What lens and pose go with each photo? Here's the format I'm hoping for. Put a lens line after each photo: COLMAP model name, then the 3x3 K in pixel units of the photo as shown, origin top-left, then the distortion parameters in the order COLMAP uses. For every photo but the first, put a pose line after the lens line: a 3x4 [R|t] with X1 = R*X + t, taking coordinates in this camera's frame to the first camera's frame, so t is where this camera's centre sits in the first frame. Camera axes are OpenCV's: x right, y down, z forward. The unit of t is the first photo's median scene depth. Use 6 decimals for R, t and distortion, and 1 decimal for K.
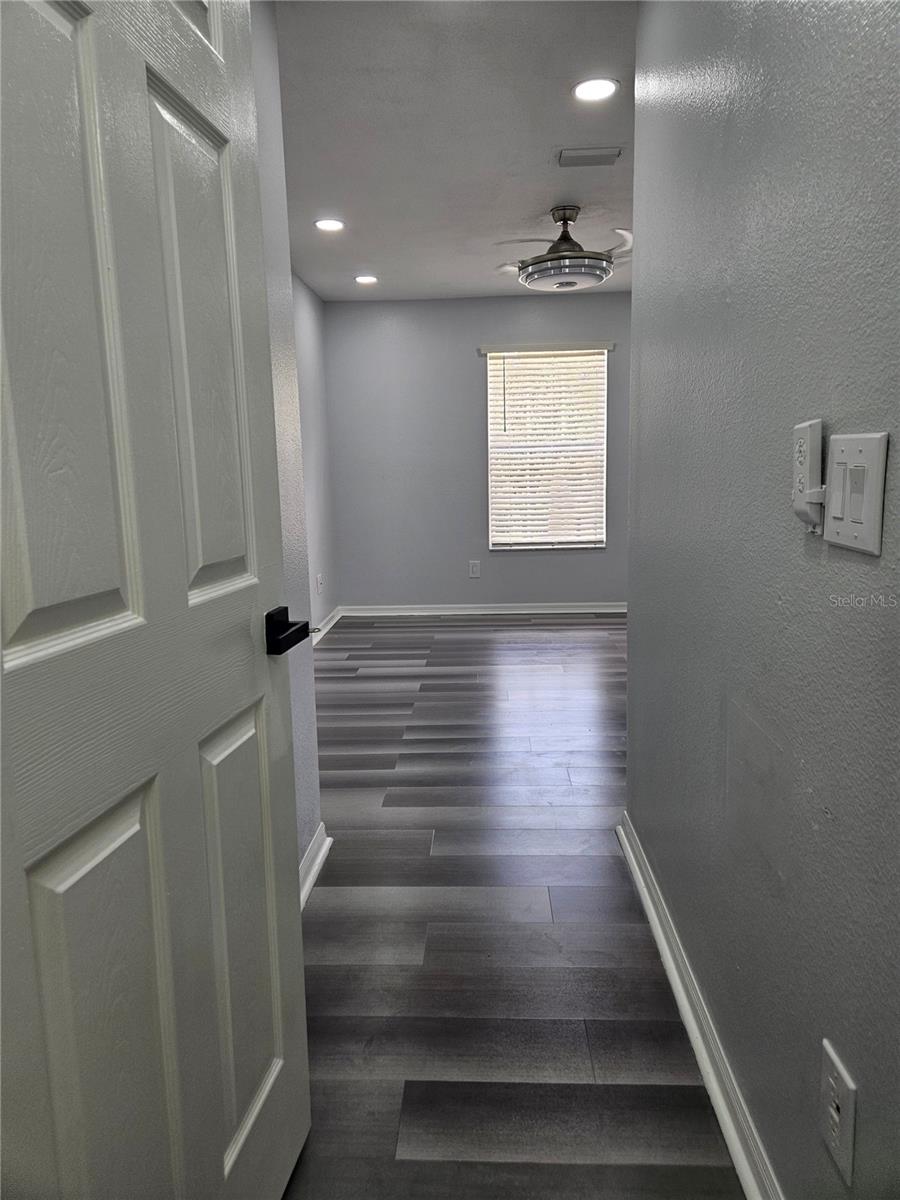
lens RADIAL K [[803.7, 0, 450.0], [0, 803.7, 600.0], [0, 0, 1]] dist [0.064454, -0.046100]
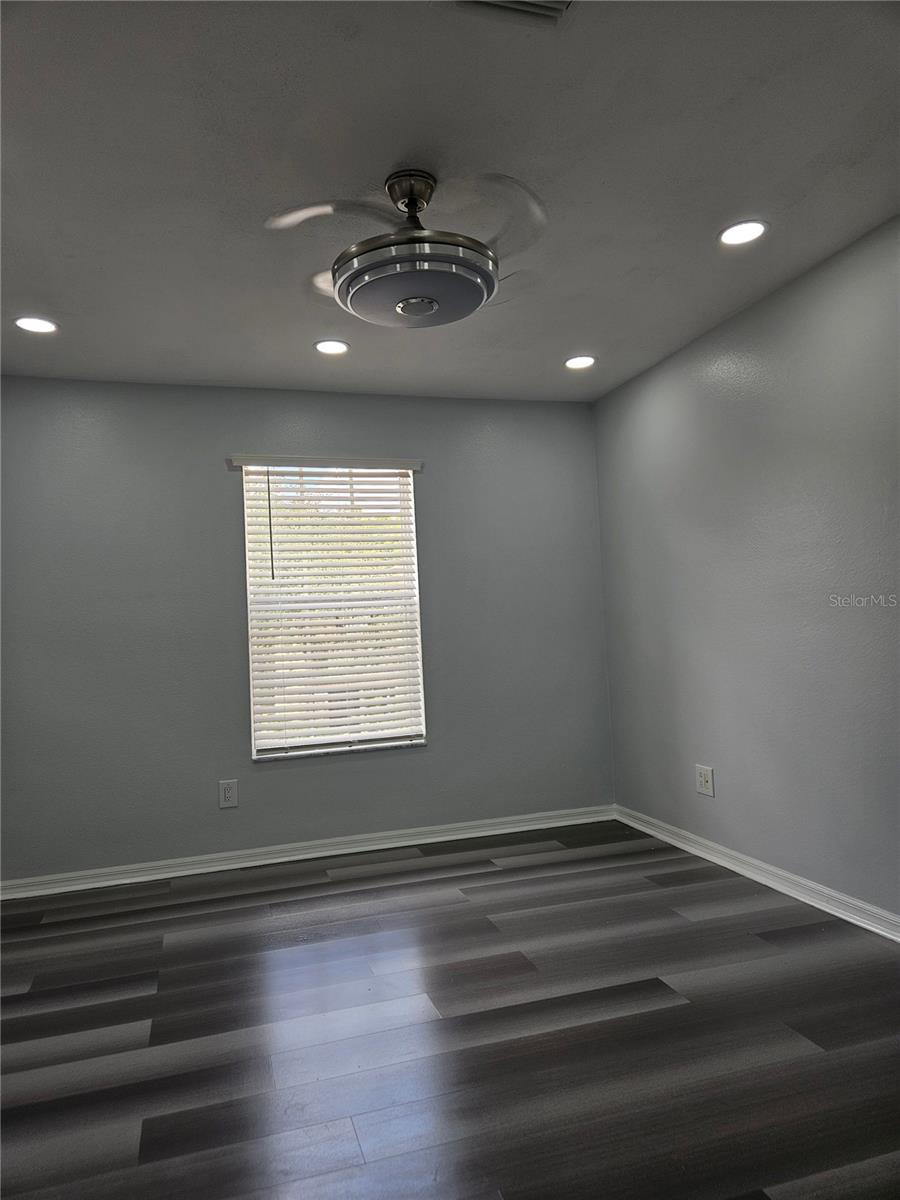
lens RADIAL K [[803.7, 0, 450.0], [0, 803.7, 600.0], [0, 0, 1]] dist [0.064454, -0.046100]
pose [[0.941574, -0.005958, 0.336753, -0.018288], [0.078350, 0.976288, -0.201797, -0.045376], [-0.327566, 0.216392, 0.919715, 0.340154]]
